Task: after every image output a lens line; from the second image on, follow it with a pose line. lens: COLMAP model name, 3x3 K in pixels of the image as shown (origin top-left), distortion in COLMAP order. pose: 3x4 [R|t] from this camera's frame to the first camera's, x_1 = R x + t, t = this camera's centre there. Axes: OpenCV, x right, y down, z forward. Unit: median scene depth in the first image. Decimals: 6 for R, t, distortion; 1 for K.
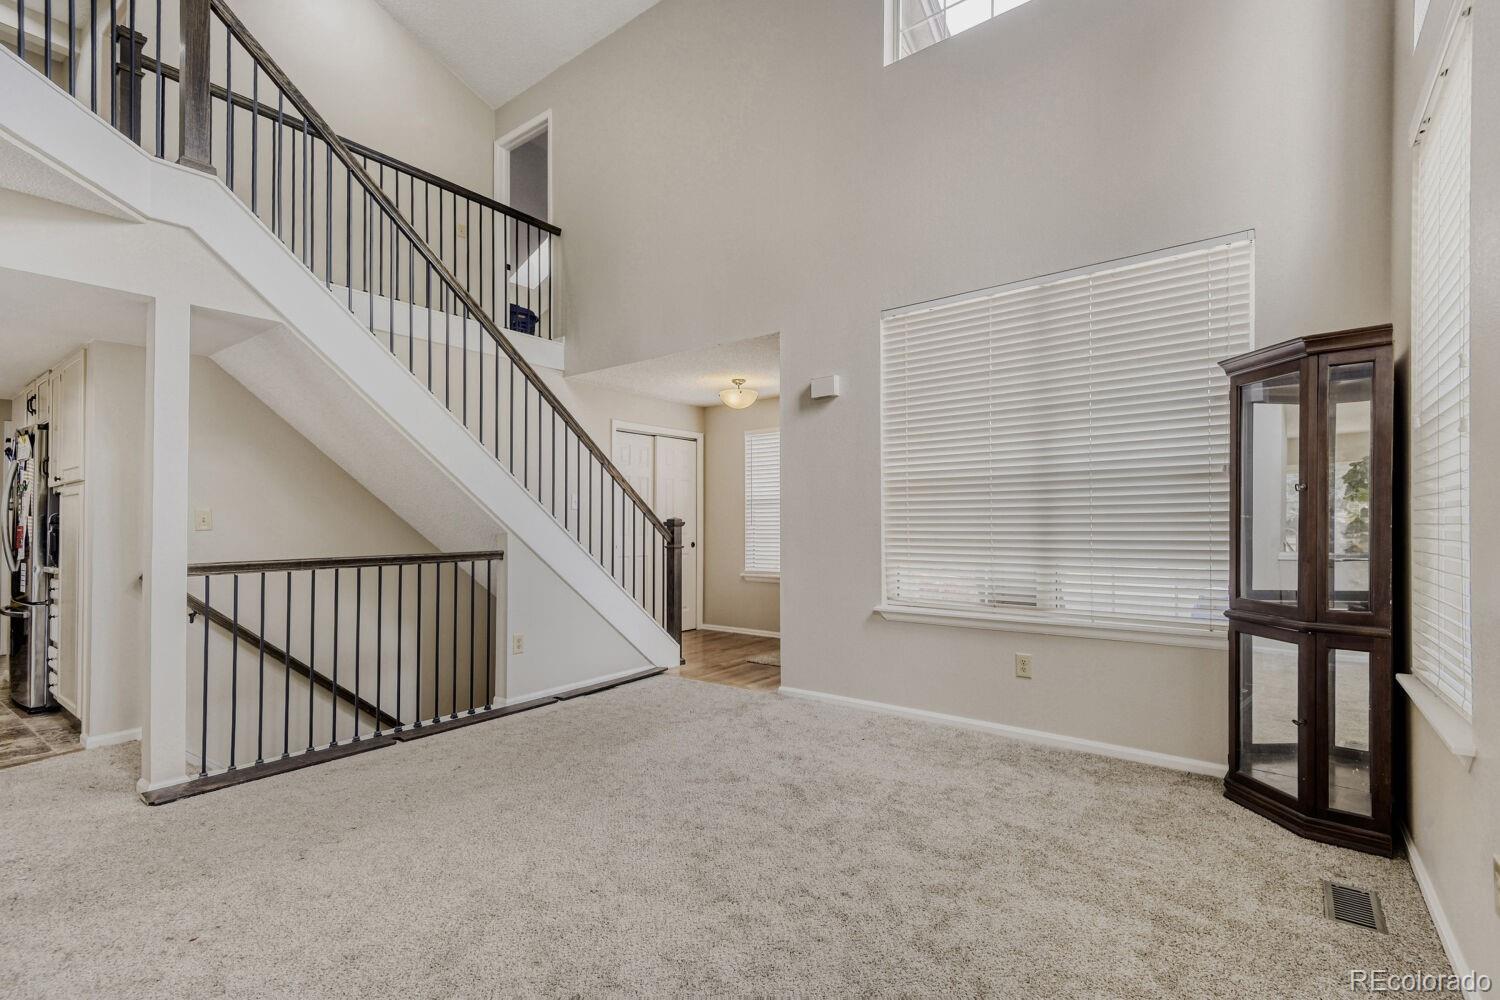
lens RADIAL K [[706.5, 0, 751.1], [0, 706.5, 511.6], [0, 0, 1]] dist [0.010801, -0.020892]
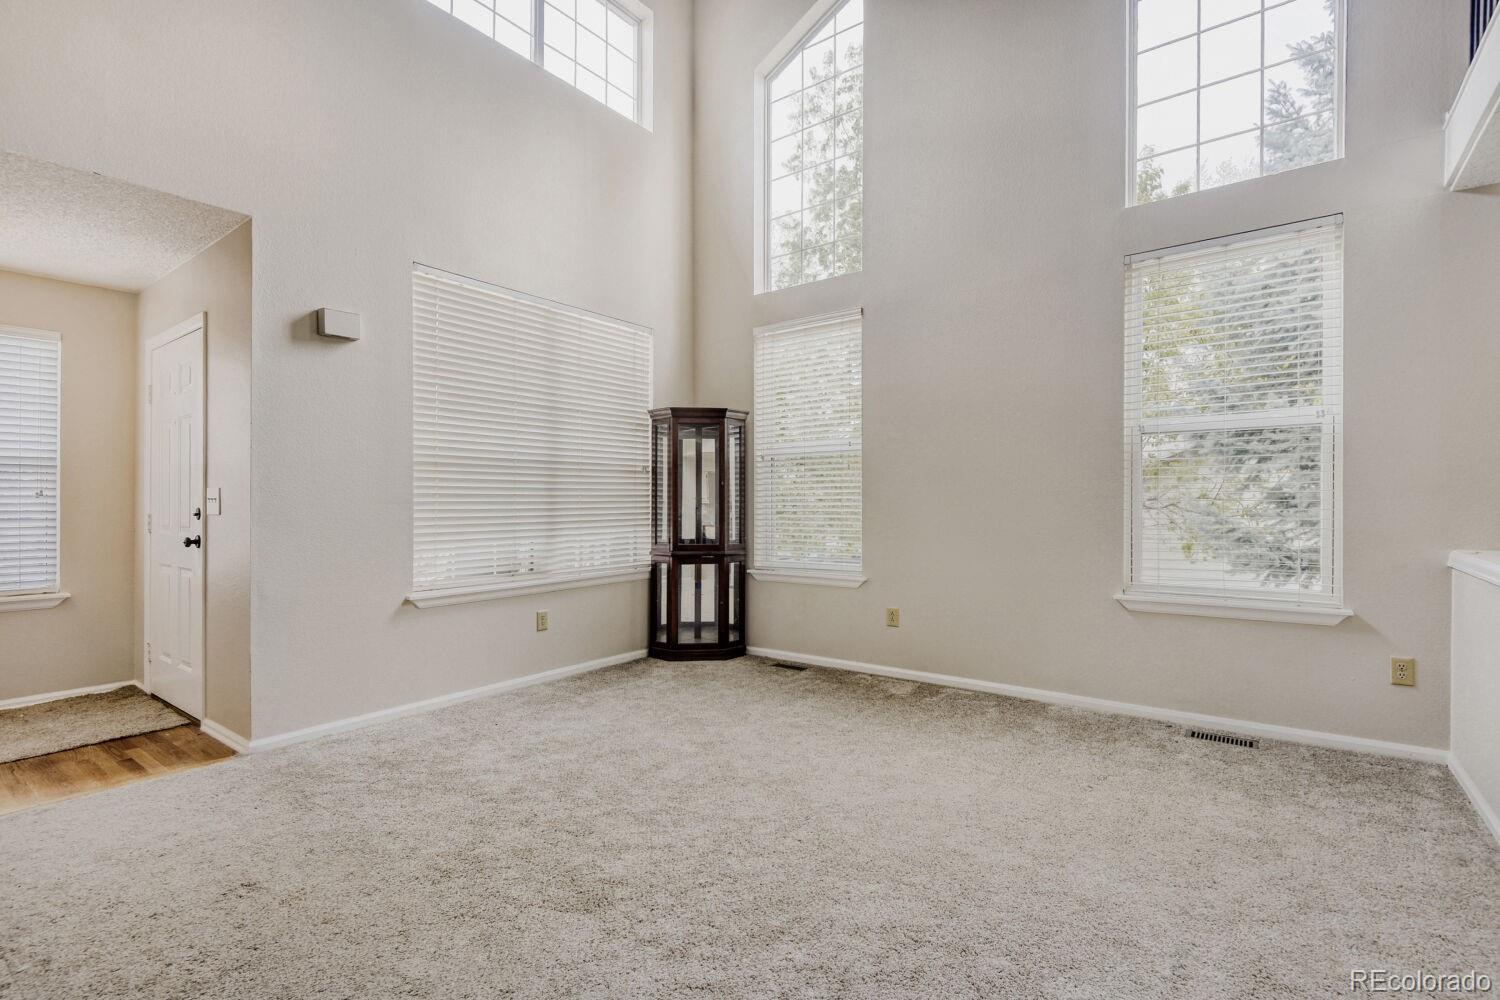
lens RADIAL K [[706.5, 0, 752.6], [0, 706.5, 501.1], [0, 0, 1]] dist [0.010801, -0.020892]
pose [[-0.049743, 0.012084, 0.998689, -0.791955], [-0.008379, 0.999887, -0.012516, 0.027225], [-0.998727, -0.008991, -0.049636, 0.675385]]
